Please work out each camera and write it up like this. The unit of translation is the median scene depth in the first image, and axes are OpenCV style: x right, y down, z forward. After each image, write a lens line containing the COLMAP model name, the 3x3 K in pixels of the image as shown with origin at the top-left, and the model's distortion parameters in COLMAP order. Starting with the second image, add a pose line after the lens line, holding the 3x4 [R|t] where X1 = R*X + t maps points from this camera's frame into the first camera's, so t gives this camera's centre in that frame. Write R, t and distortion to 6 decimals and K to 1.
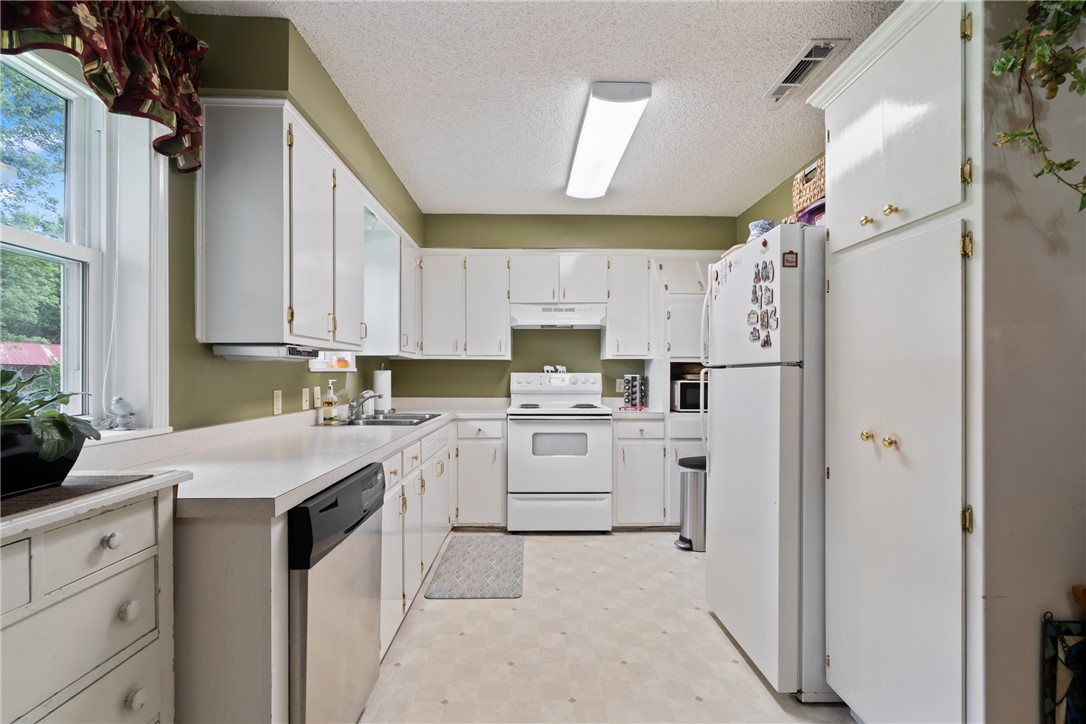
lens RADIAL K [[501.0, 0, 539.0], [0, 501.0, 374.3], [0, 0, 1]] dist [-0.002837, 0.000418]
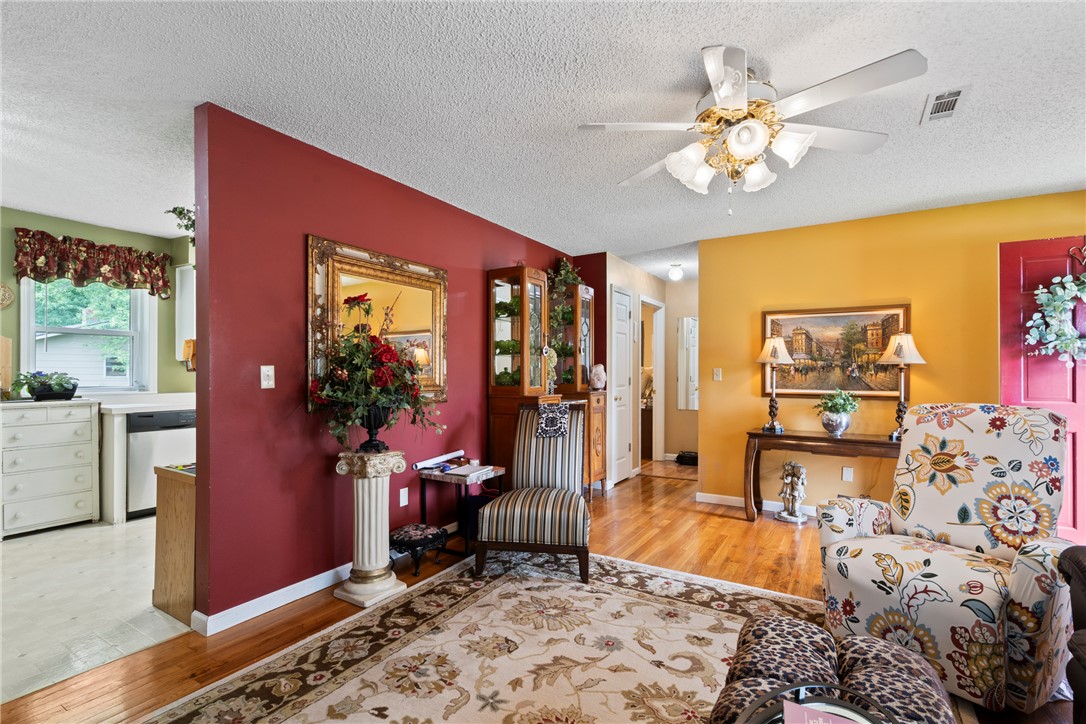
lens RADIAL K [[501.0, 0, 539.0], [0, 501.0, 374.3], [0, 0, 1]] dist [-0.002837, 0.000418]
pose [[0.842979, 0.006502, -0.537907, 1.248961], [-0.005196, 0.999979, 0.003945, -0.006475], [0.537921, -0.000531, 0.842995, -0.106117]]
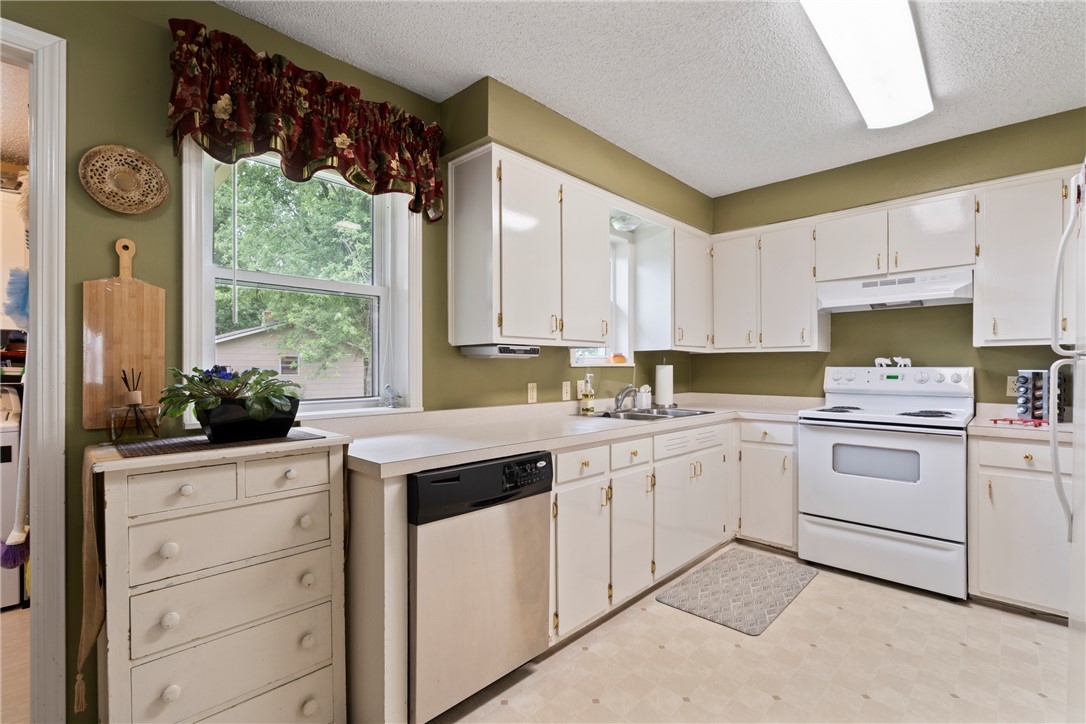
lens RADIAL K [[498.4, 0, 541.3], [0, 498.4, 370.2], [0, 0, 1]] dist [-0.002992, 0.000443]
pose [[0.702681, 0.001795, -0.711502, 0.231994], [0.000396, 0.999996, 0.002914, -0.000946], [0.711504, -0.002330, 0.702678, 0.125089]]
